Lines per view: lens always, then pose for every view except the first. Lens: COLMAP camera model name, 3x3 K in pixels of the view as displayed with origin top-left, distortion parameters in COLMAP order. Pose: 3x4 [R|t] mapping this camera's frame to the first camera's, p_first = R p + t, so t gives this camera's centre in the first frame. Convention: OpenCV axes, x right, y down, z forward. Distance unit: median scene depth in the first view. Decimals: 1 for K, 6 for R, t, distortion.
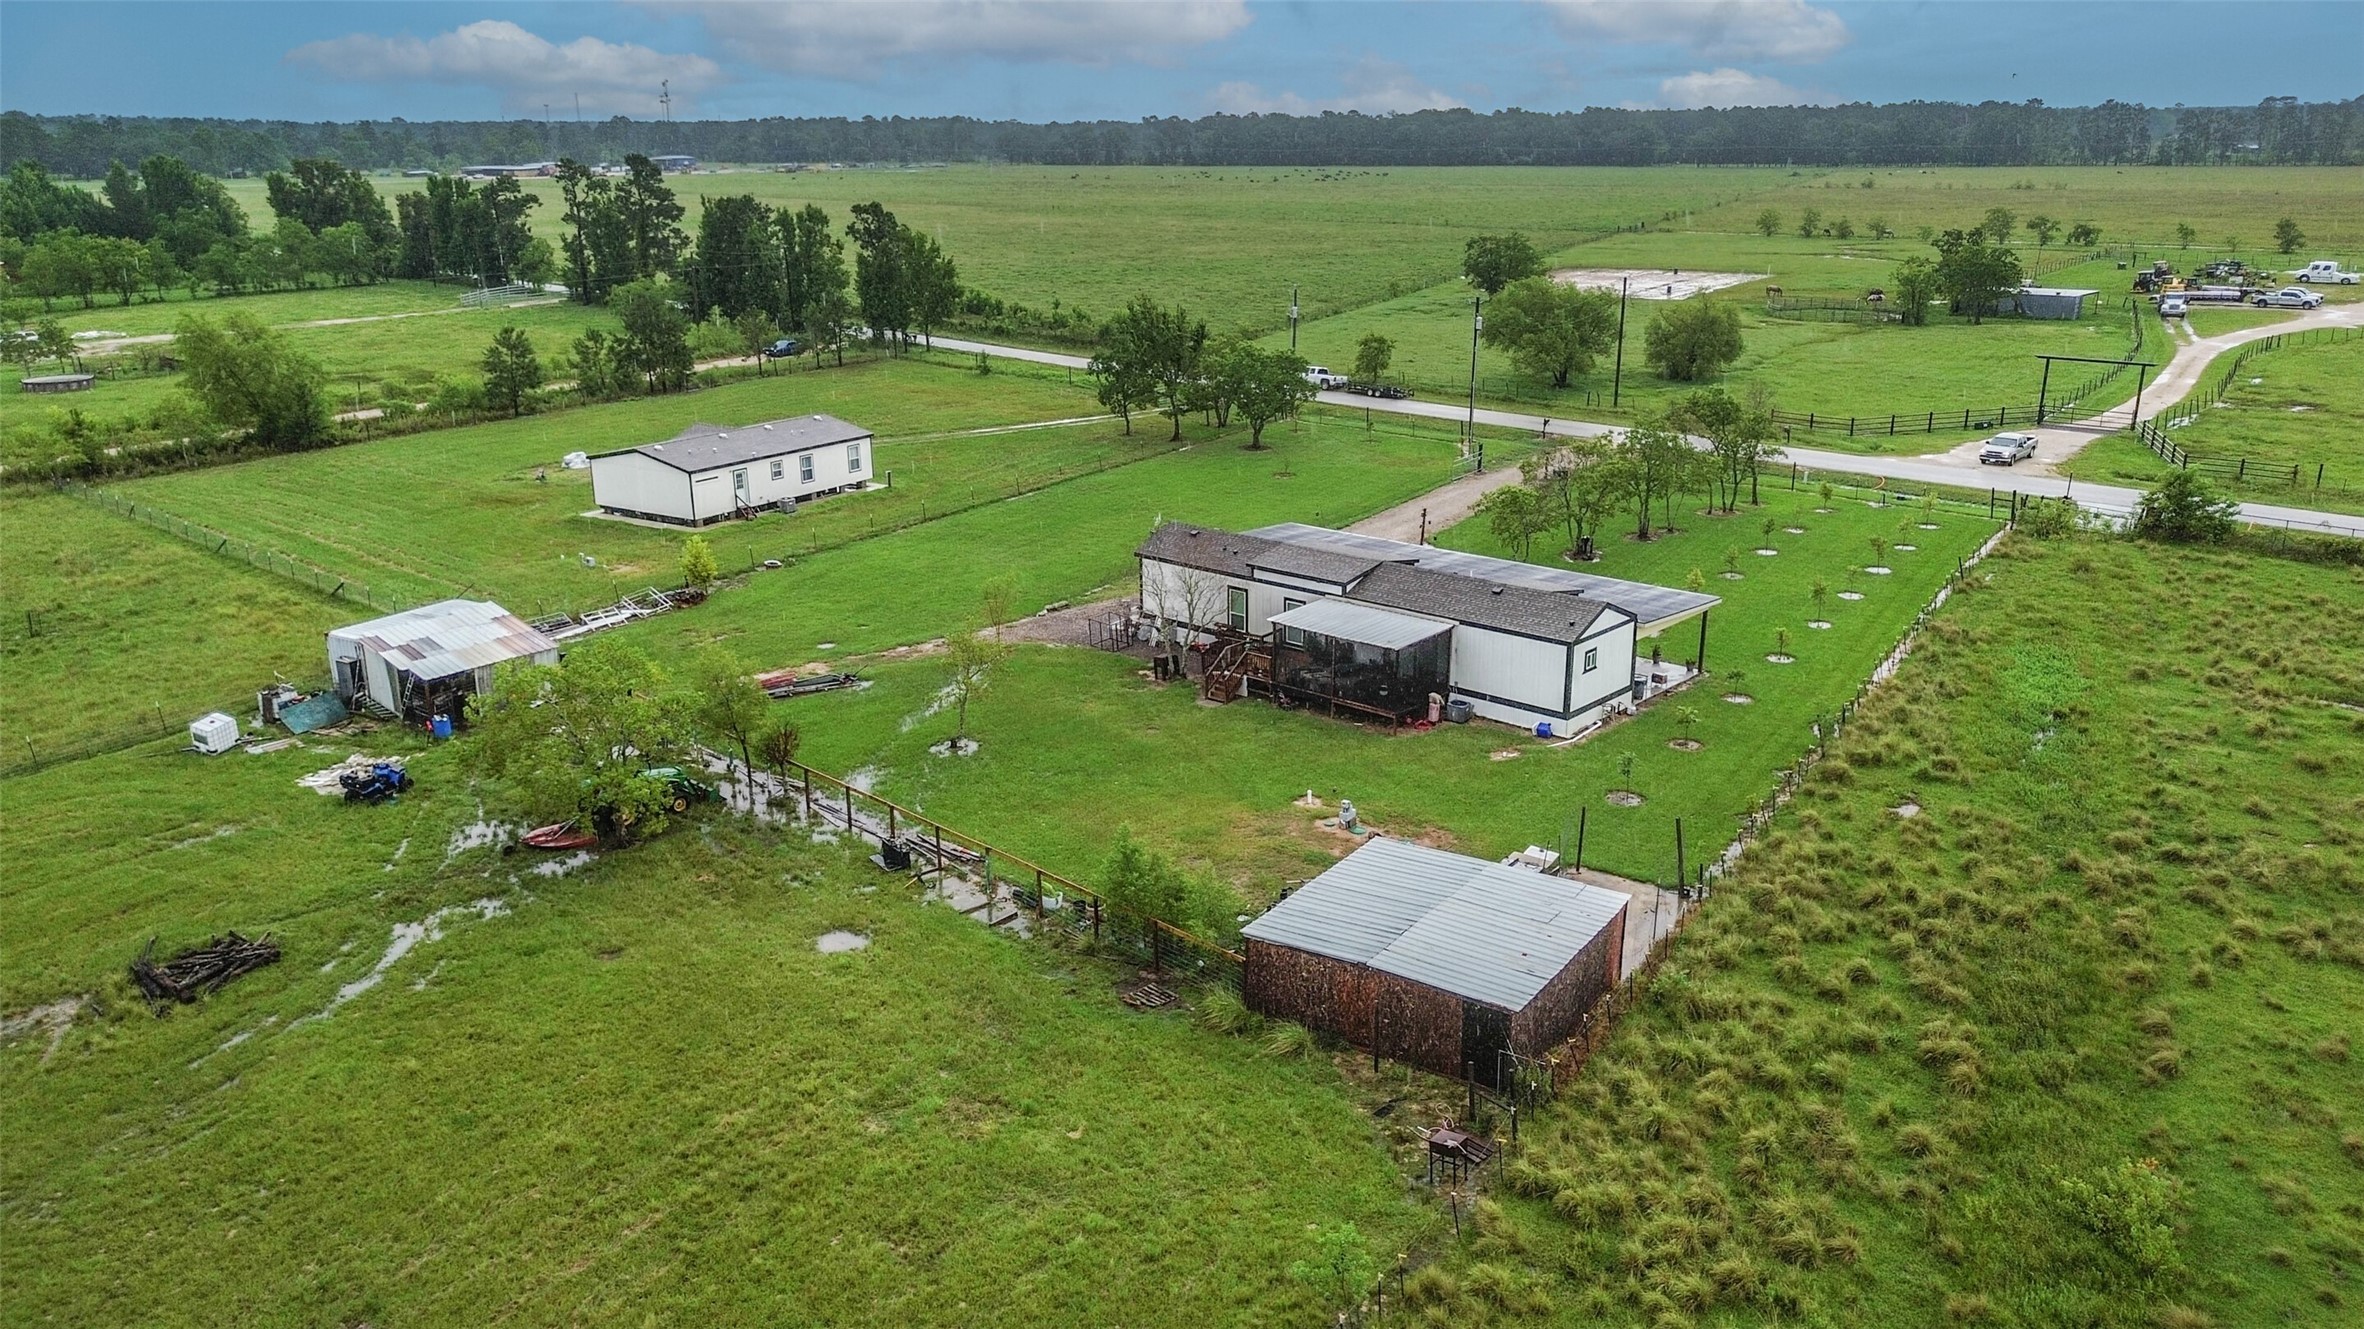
lens RADIAL K [[1698.3, 0, 1188.1], [0, 1698.3, 655.5], [0, 0, 1]] dist [0.073706, -0.069143]
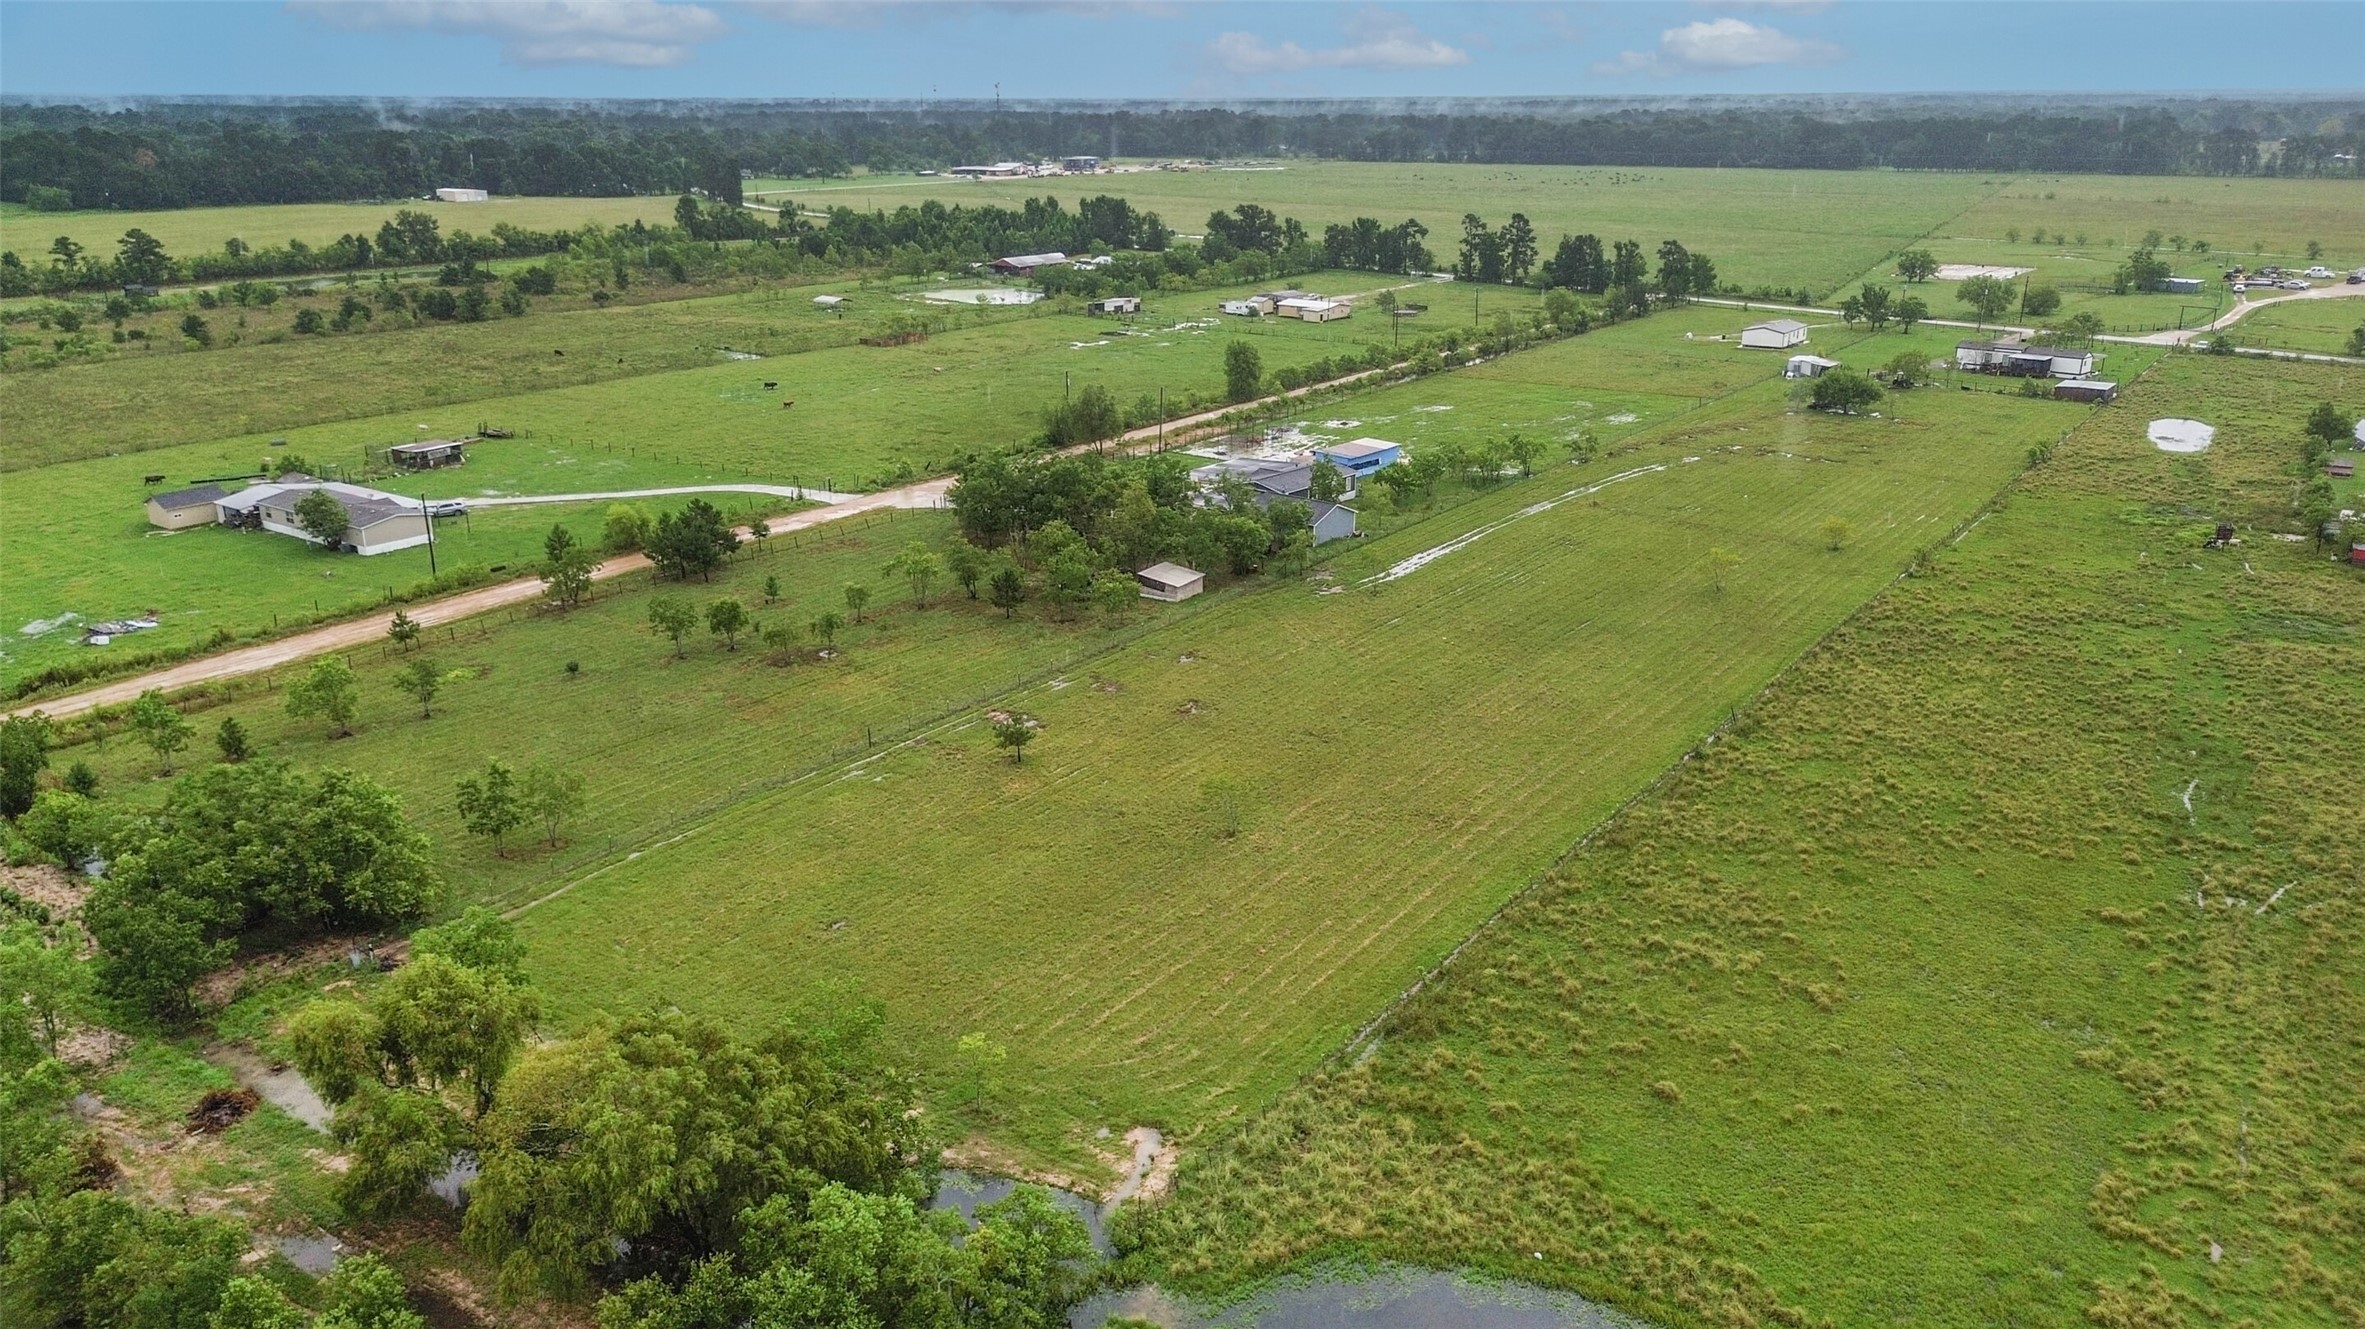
lens RADIAL K [[1699.0, 0, 1188.6], [0, 1699.0, 655.5], [0, 0, 1]] dist [0.073706, -0.069143]
pose [[0.998554, 0.021943, -0.049071, -0.638827], [-0.020957, 0.999570, 0.020508, 0.245186], [0.049500, -0.019450, 0.998585, -1.257665]]
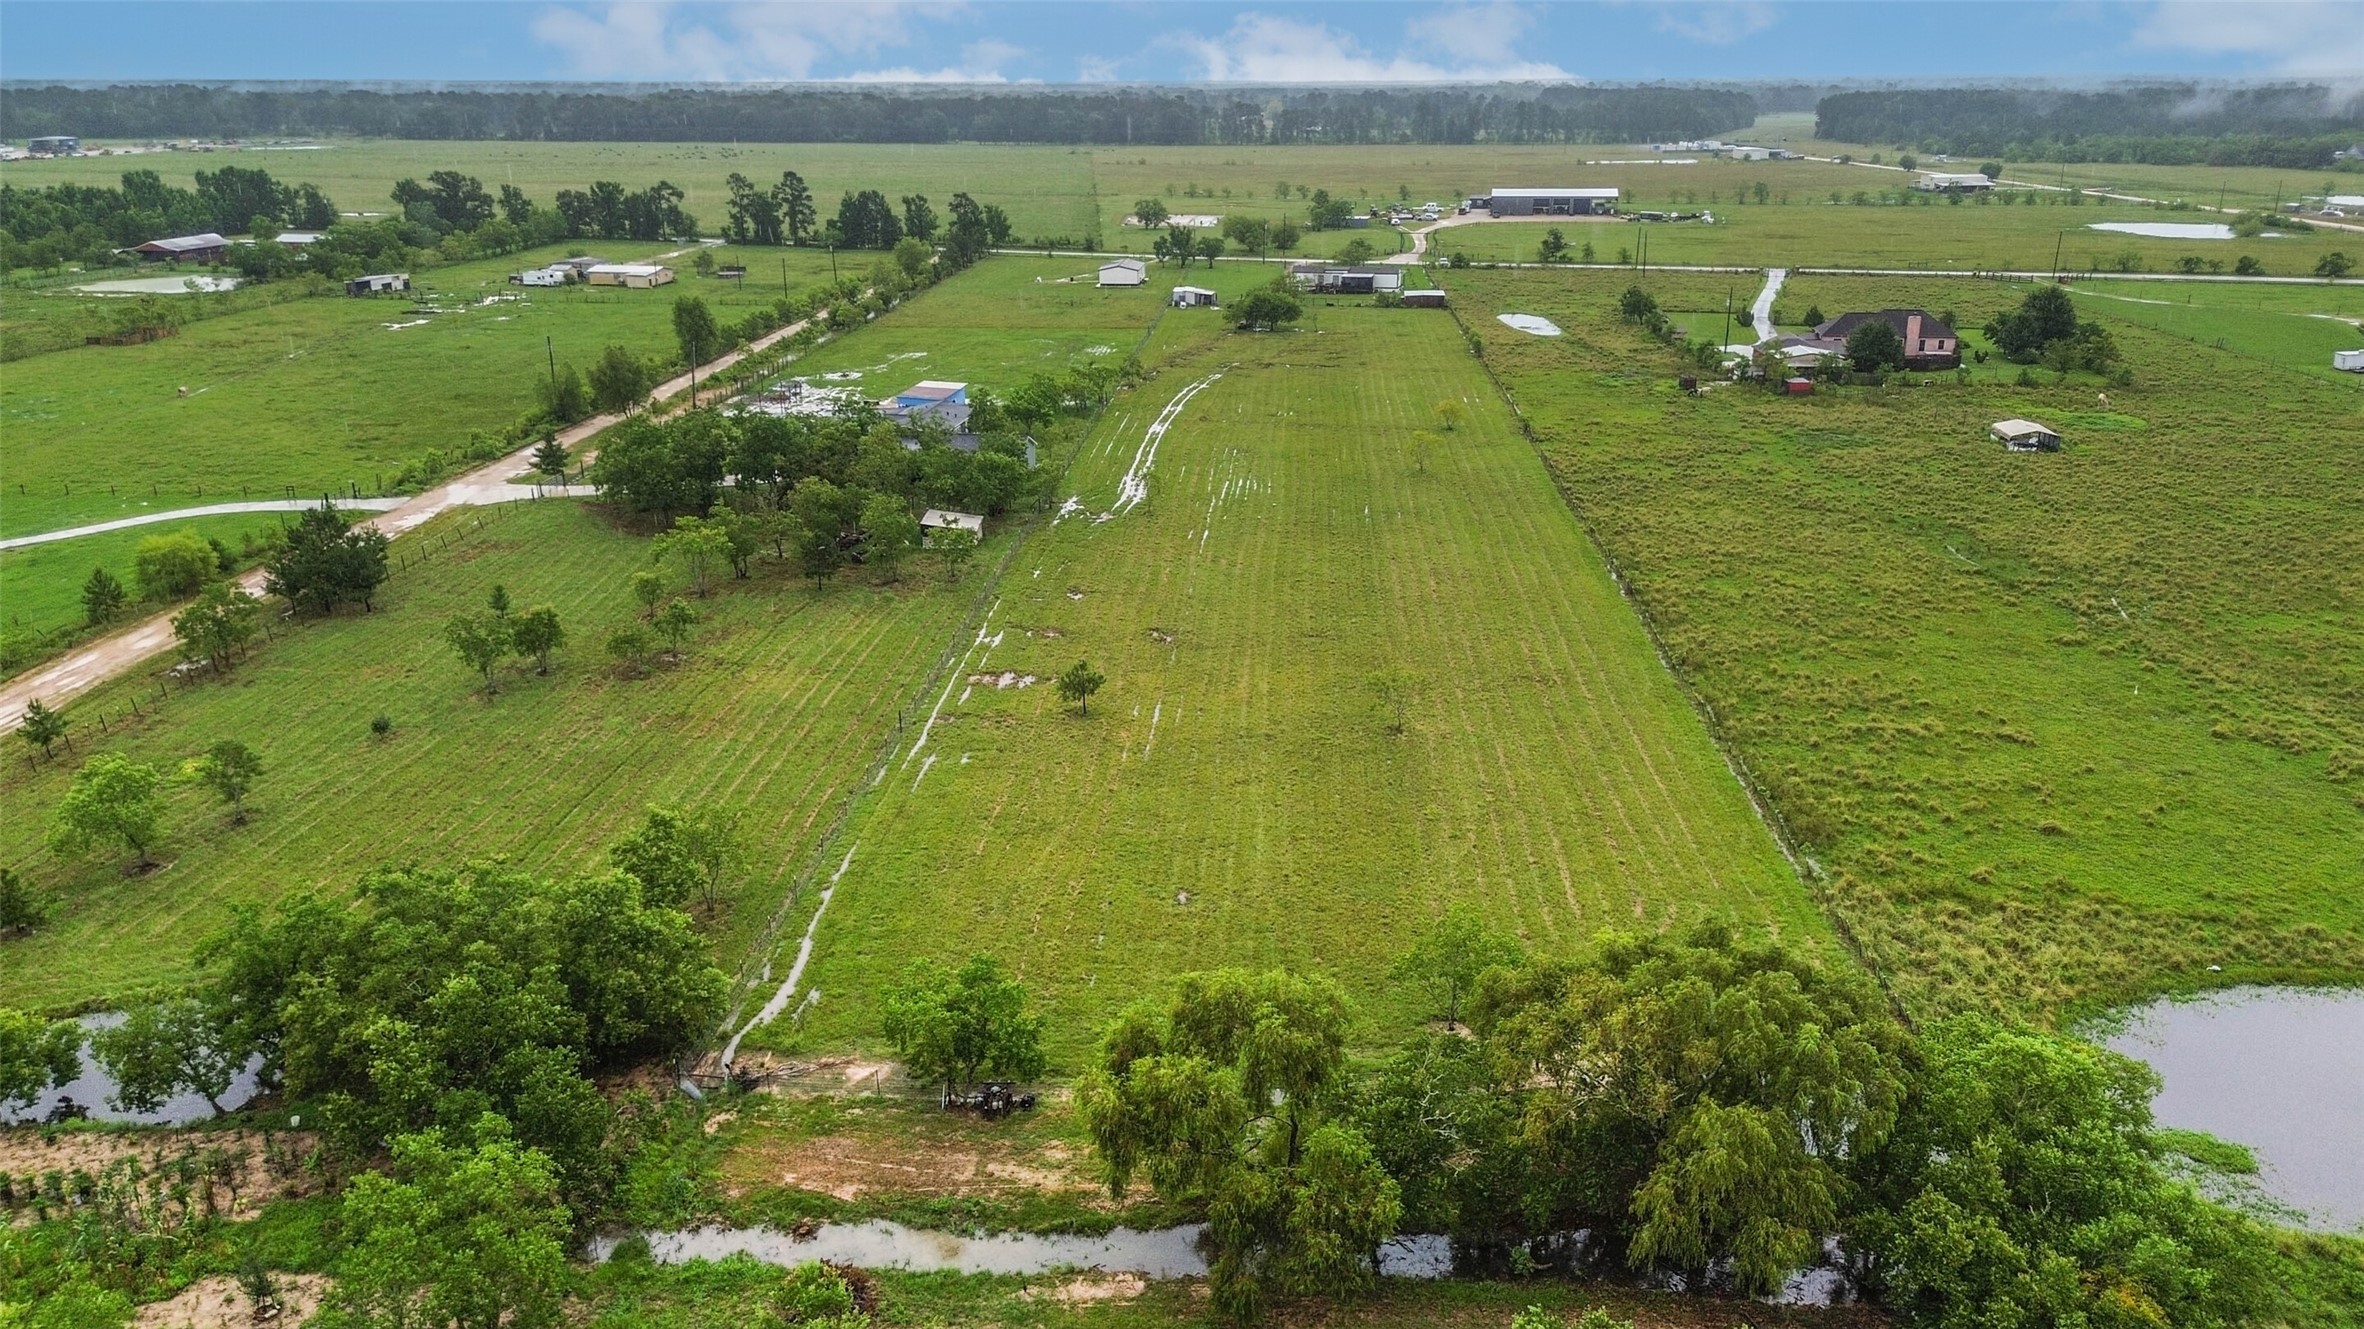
lens RADIAL K [[1698.3, 0, 1188.1], [0, 1698.3, 655.5], [0, 0, 1]] dist [0.073706, -0.069143]
pose [[0.876288, -0.148471, 0.458340, -0.974384], [0.137465, 0.988836, 0.057501, 0.253371], [-0.461761, 0.012618, 0.886915, -1.132257]]
